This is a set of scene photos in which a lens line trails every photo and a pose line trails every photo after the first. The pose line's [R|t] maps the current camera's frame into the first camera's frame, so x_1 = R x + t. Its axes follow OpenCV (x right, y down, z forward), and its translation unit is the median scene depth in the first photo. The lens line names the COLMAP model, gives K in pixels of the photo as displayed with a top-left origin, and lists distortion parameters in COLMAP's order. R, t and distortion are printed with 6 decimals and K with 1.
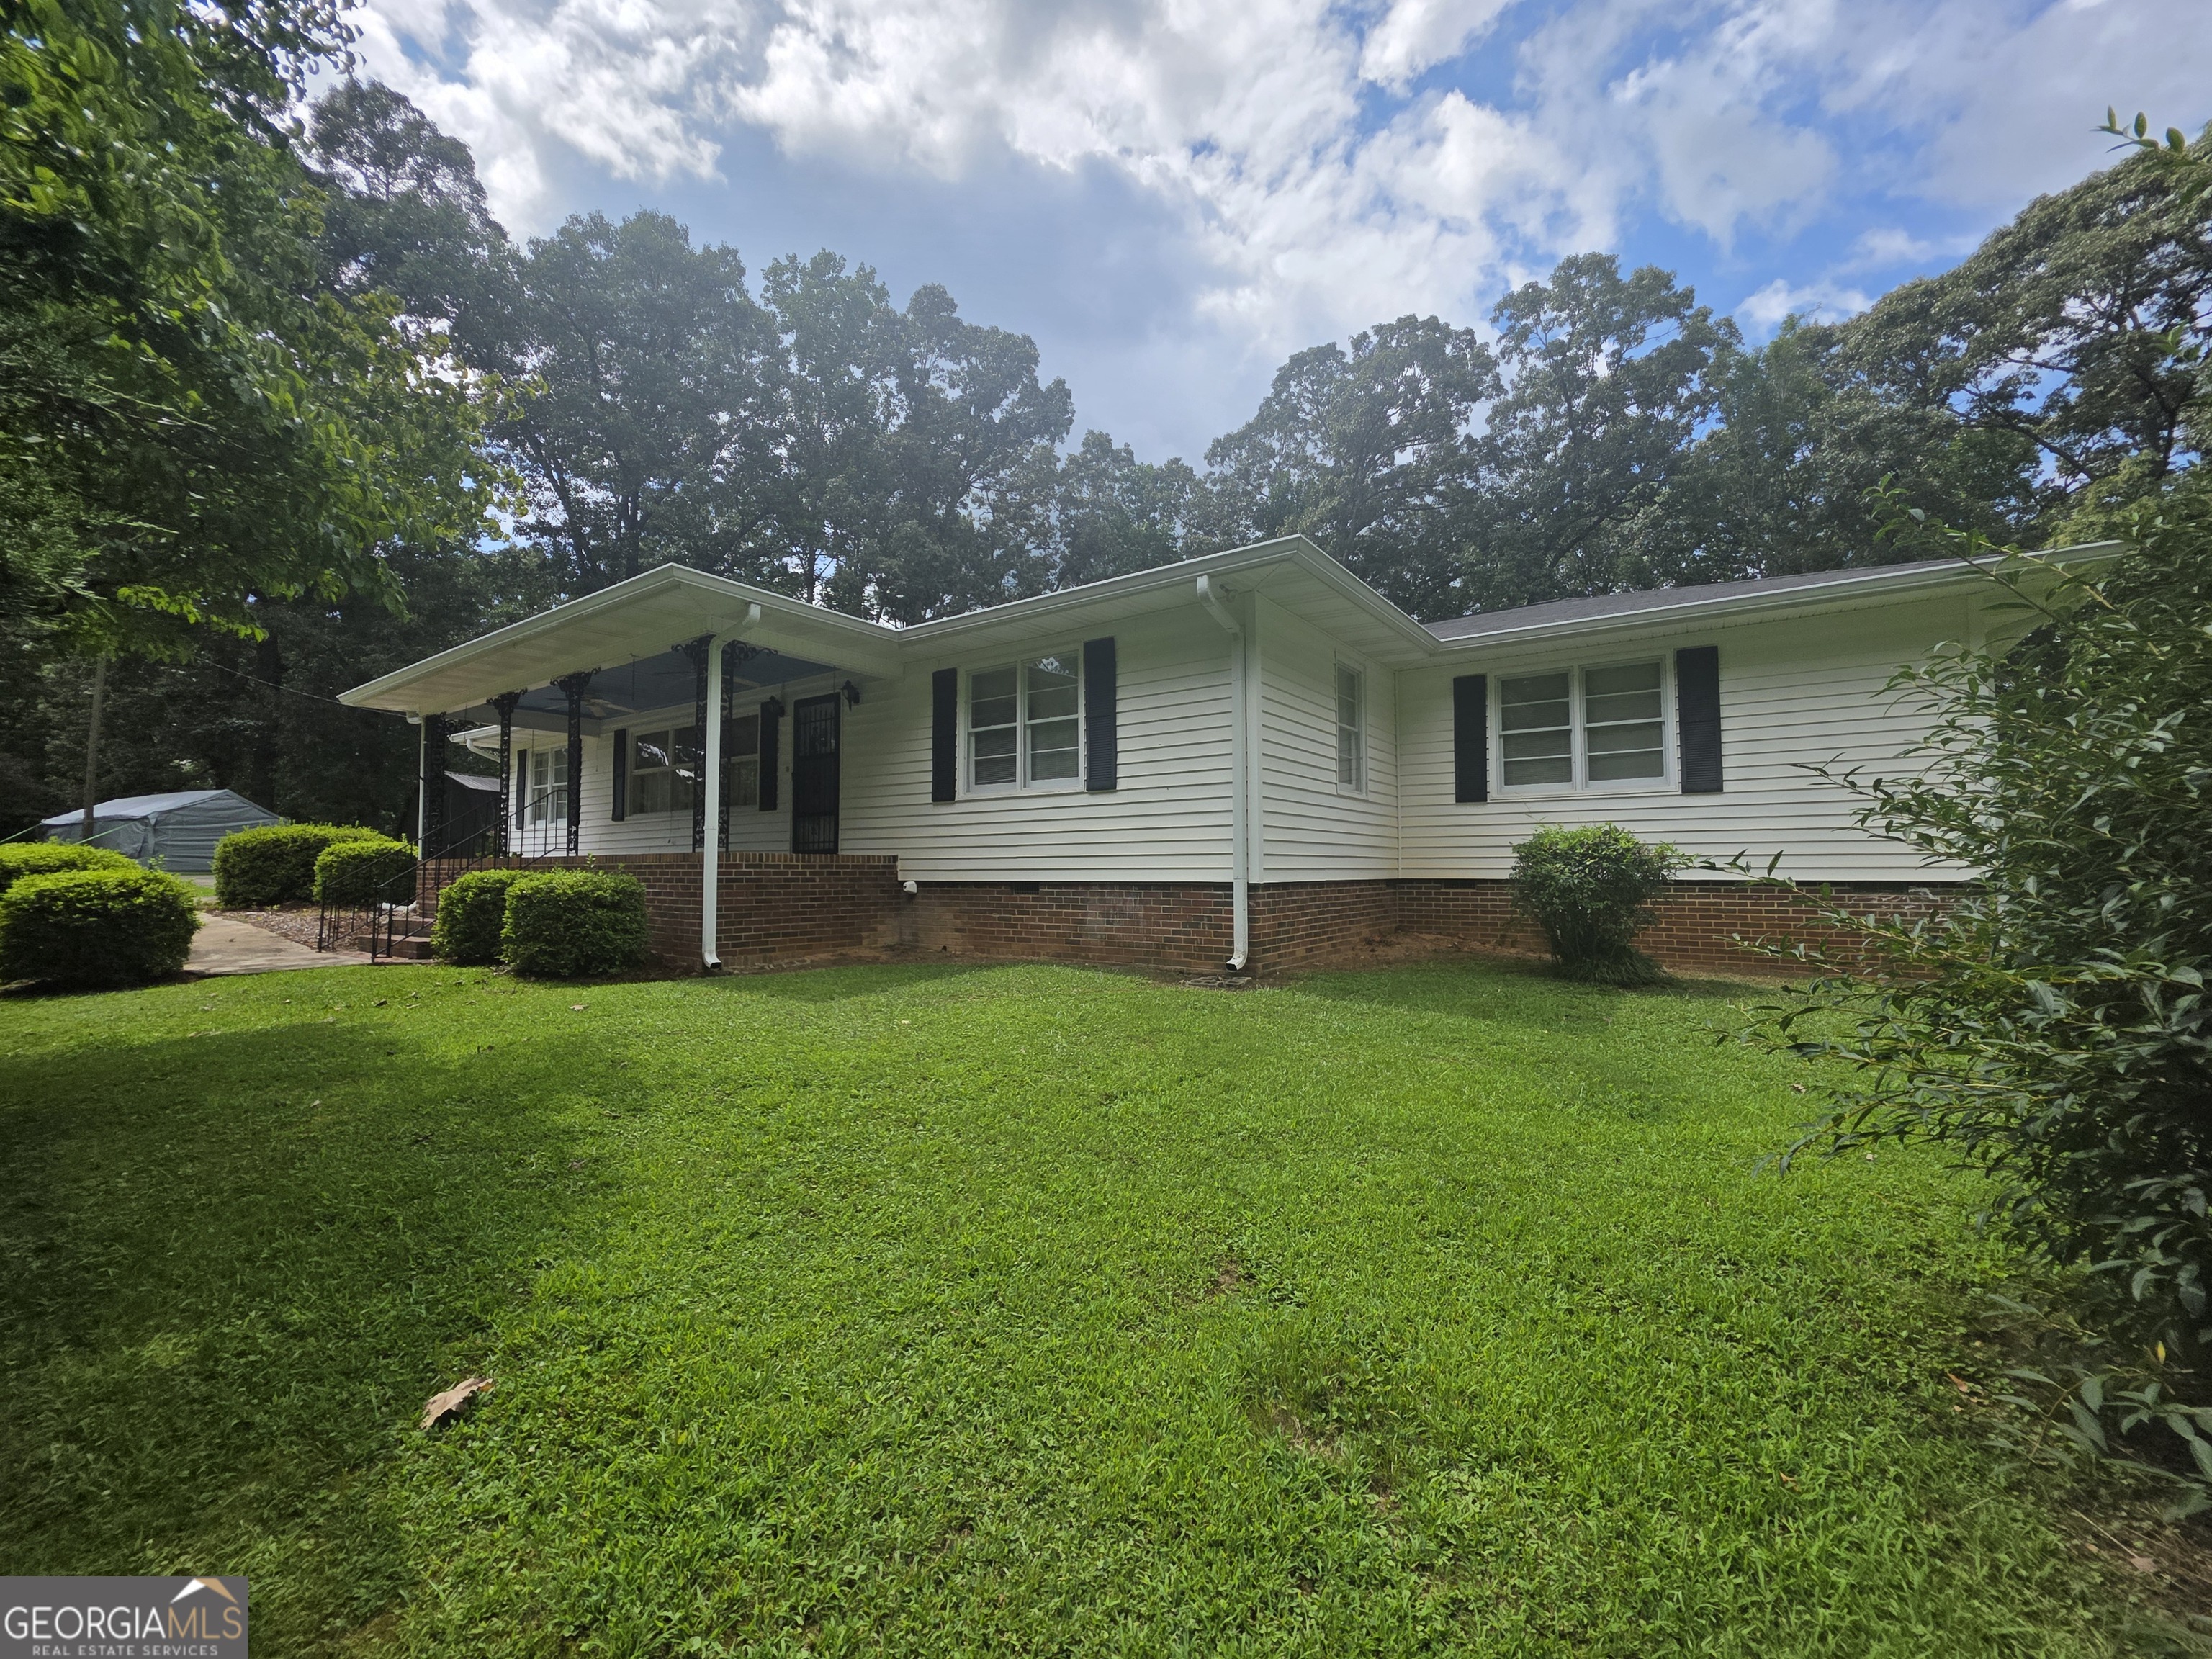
lens RADIAL K [[883.0, 0, 1103.3], [0, 883.0, 828.0], [0, 0, 1]] dist [-0.004197, 0.000119]
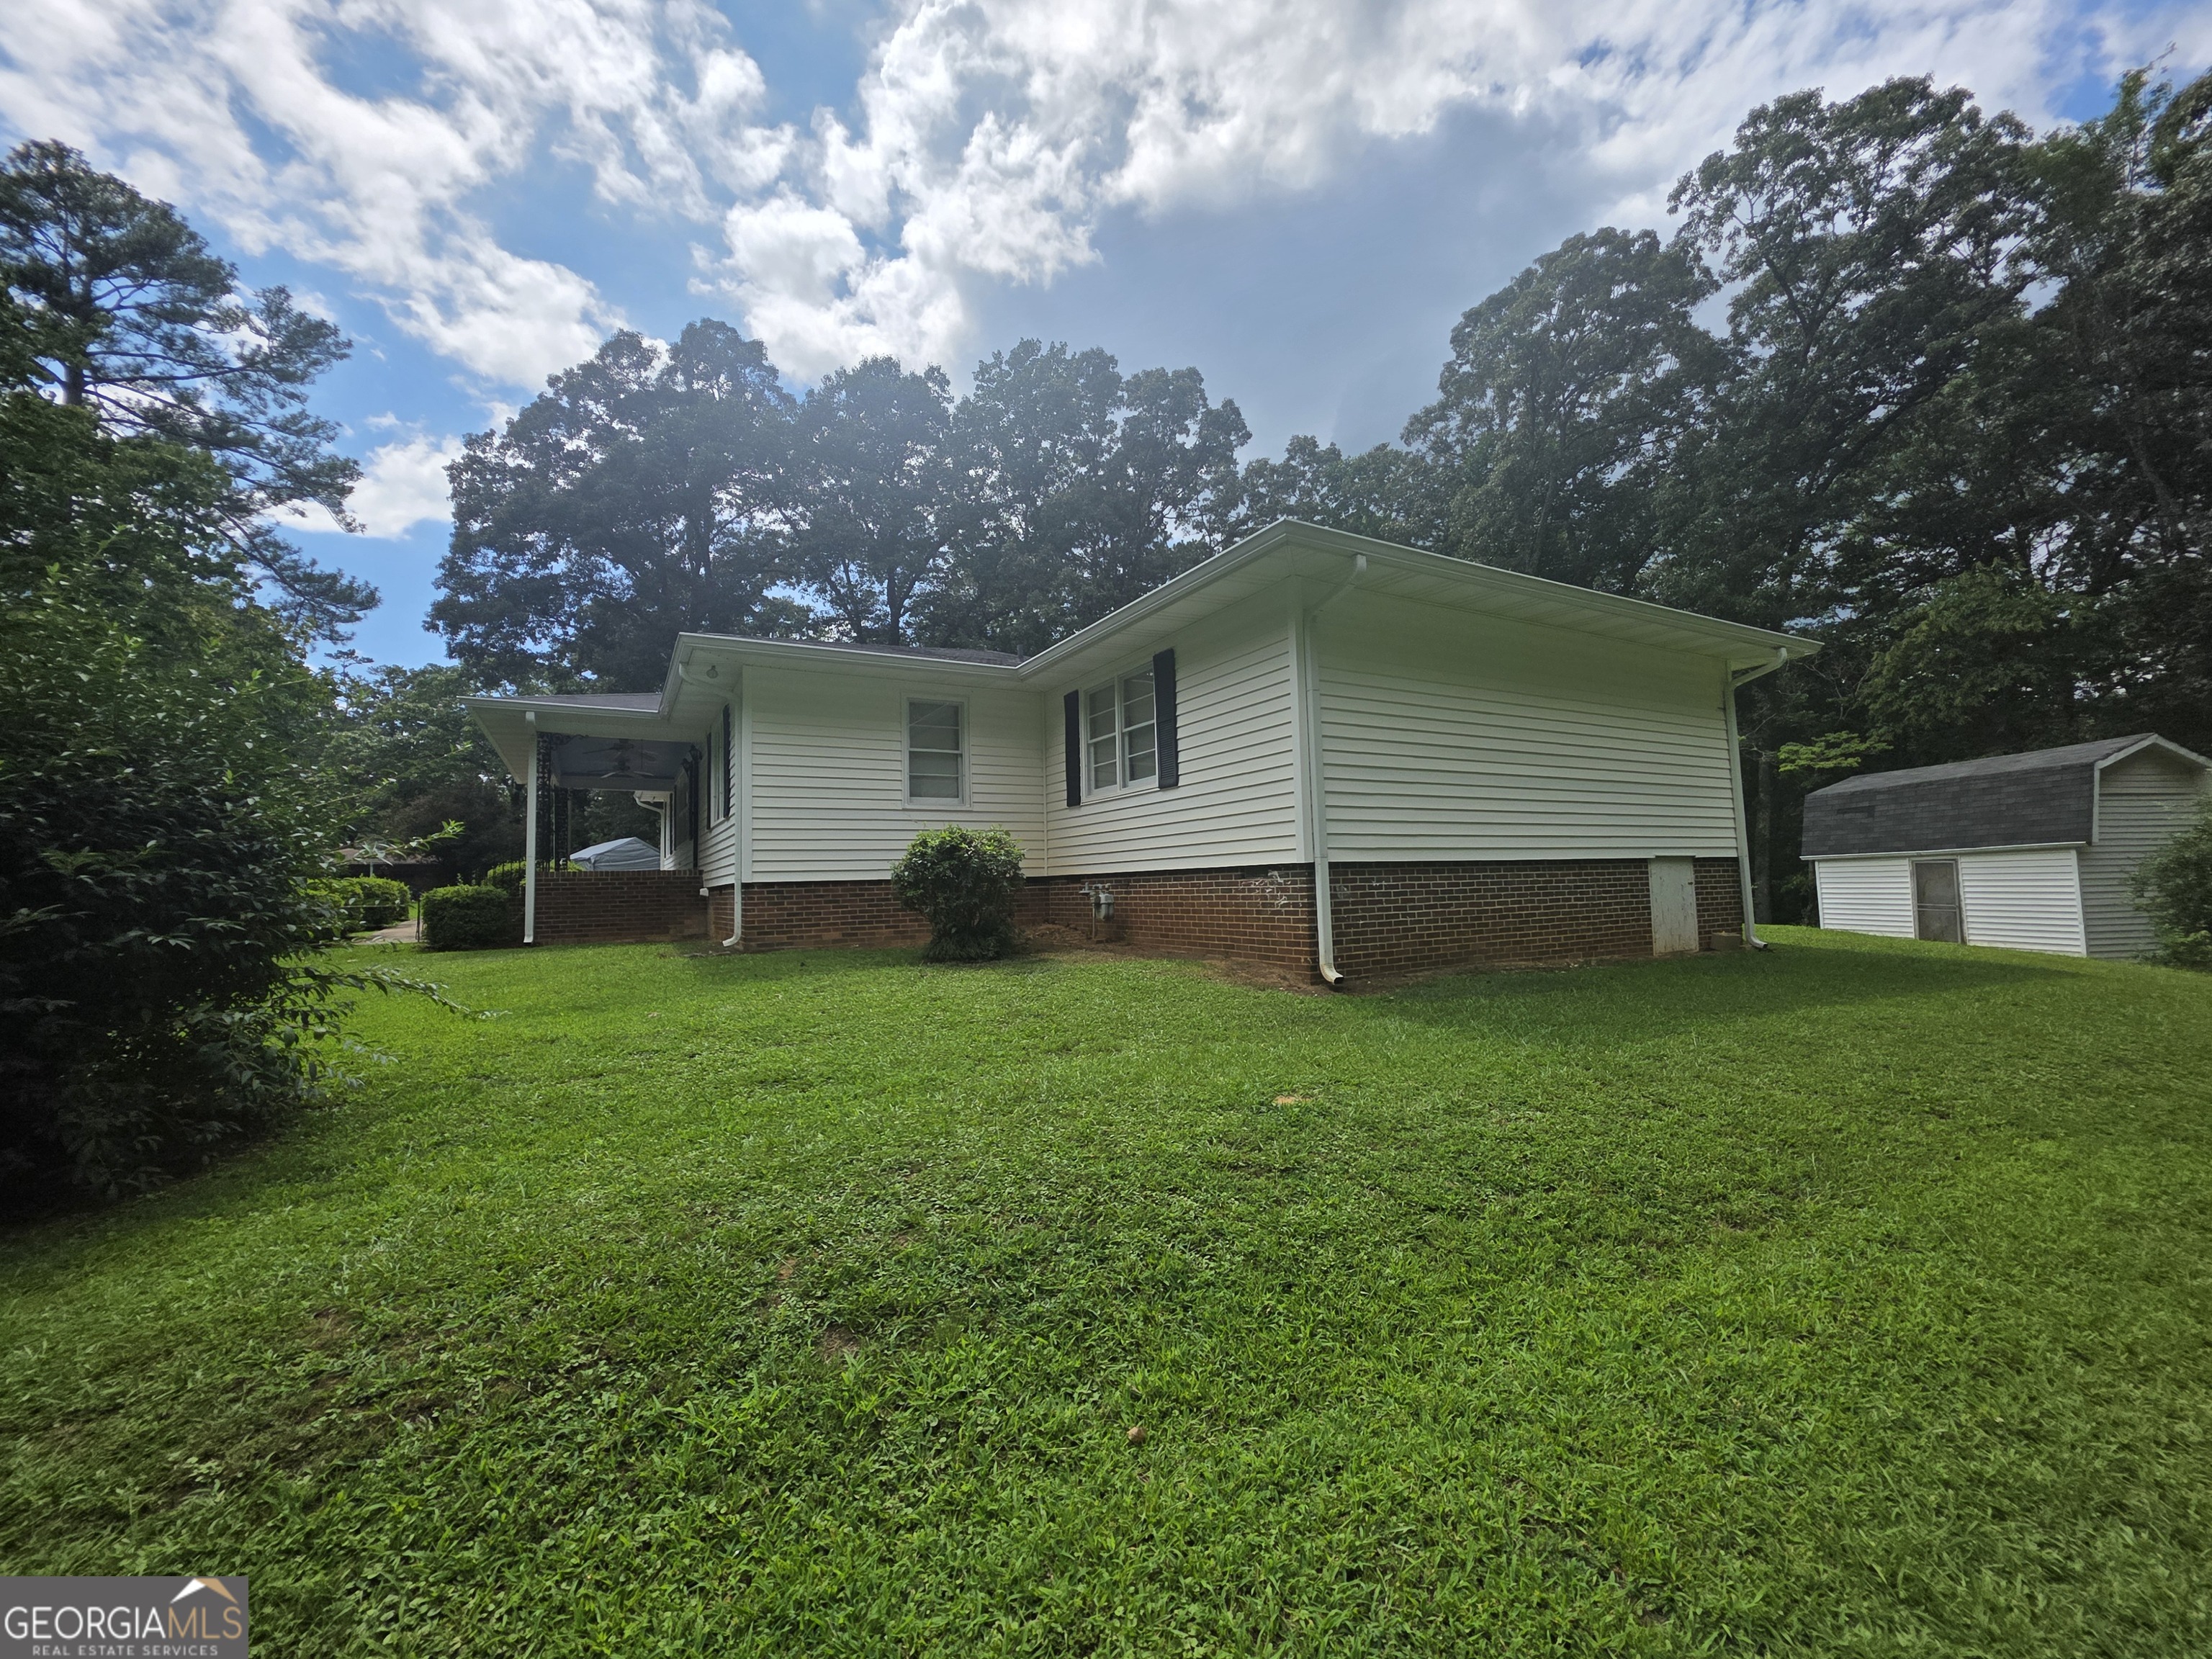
lens RADIAL K [[883.0, 0, 1110.9], [0, 883.0, 830.2], [0, 0, 1]] dist [-0.004197, 0.000119]
pose [[0.910202, -0.044968, -0.411716, 0.226991], [0.040841, 0.998988, -0.018820, 0.016440], [0.412146, 0.000315, 0.911118, -0.011873]]
